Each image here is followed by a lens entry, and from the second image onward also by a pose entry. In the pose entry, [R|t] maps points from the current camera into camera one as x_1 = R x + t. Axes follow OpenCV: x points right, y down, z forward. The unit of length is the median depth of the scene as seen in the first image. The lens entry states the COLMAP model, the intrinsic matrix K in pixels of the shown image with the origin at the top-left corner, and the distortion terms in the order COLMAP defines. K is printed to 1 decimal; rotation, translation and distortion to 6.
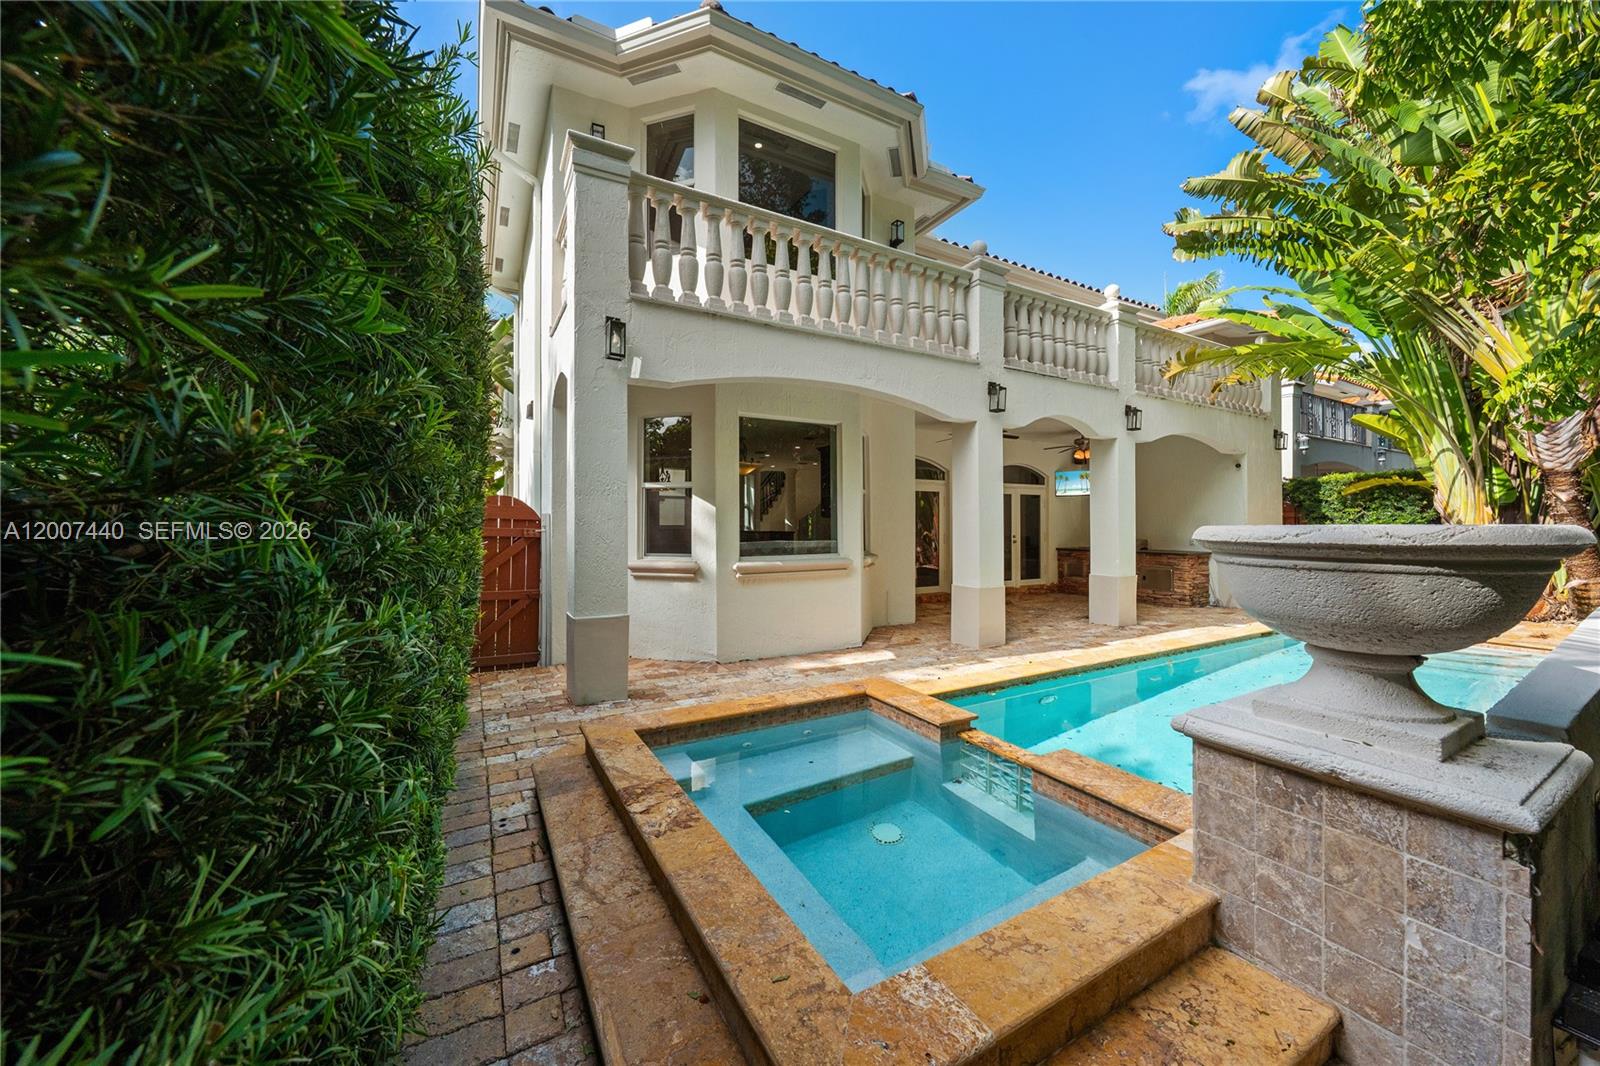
lens RADIAL K [[584.9, 0, 793.2], [0, 584.9, 519.3], [0, 0, 1]] dist [-0.004158, 0.000320]
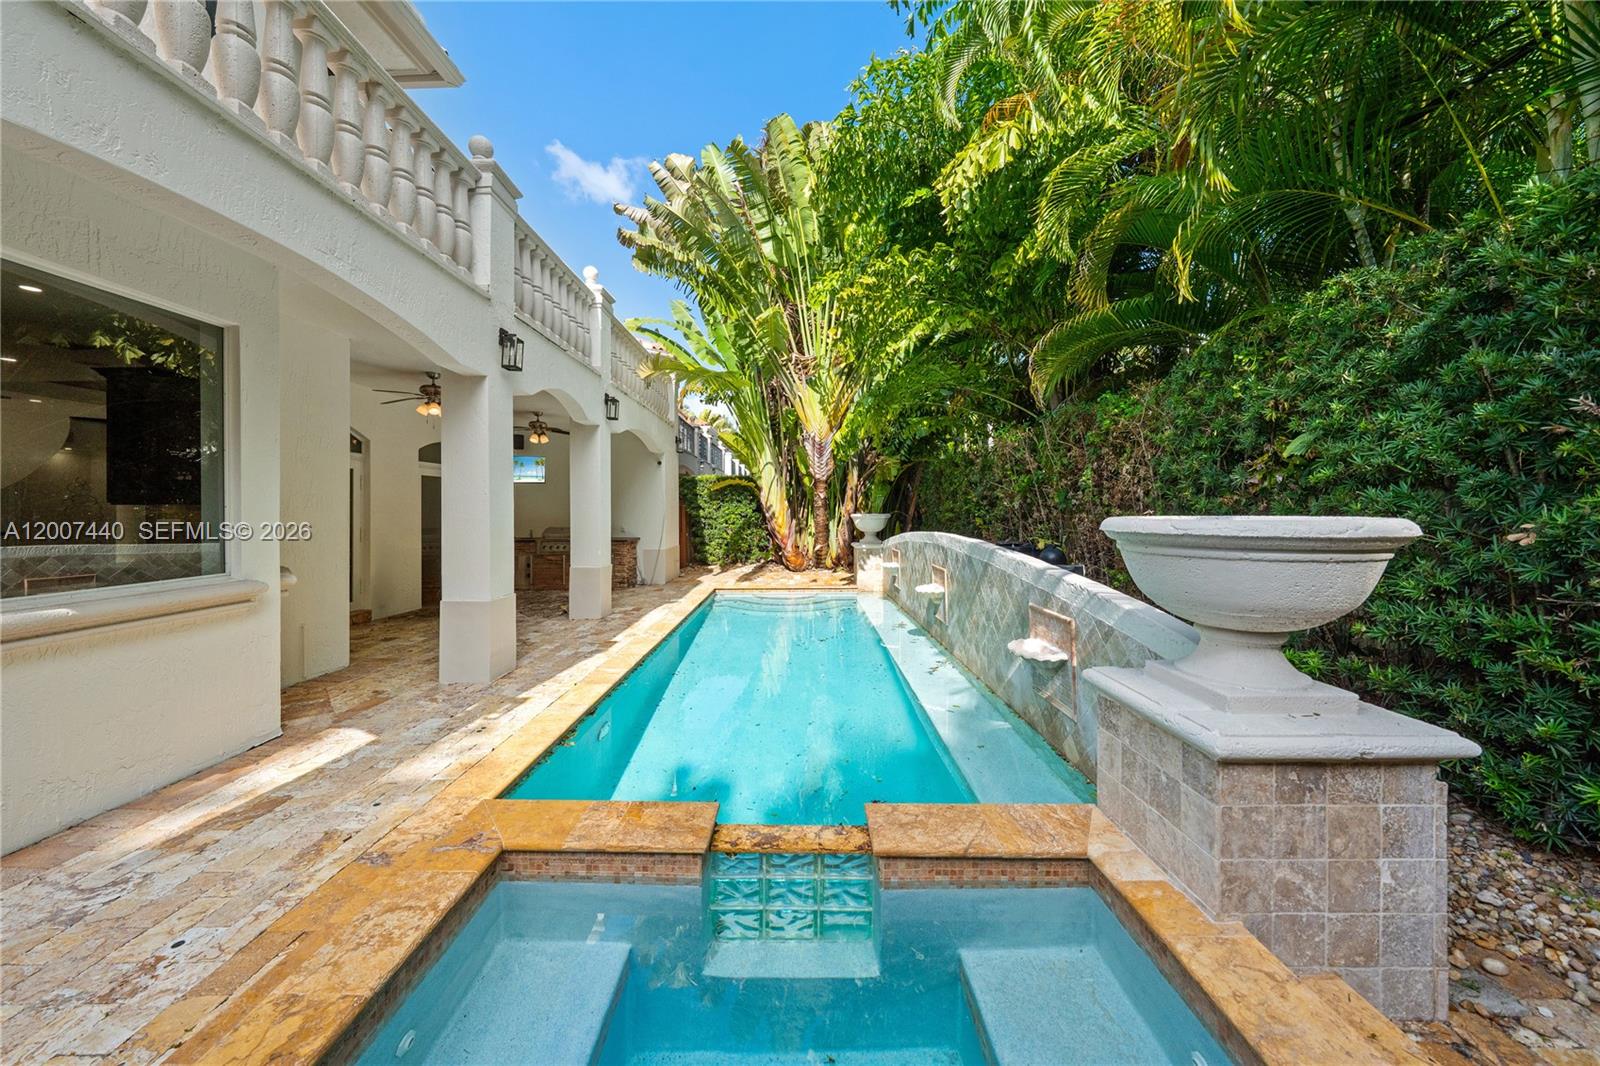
lens RADIAL K [[551.3, 0, 781.0], [0, 551.3, 507.2], [0, 0, 1]] dist [-0.003995, -0.000072]
pose [[0.495929, 0.003713, 0.868355, -0.104920], [-0.002448, 0.999993, -0.002878, -0.001207], [-0.868360, -0.000699, 0.495934, 0.330202]]
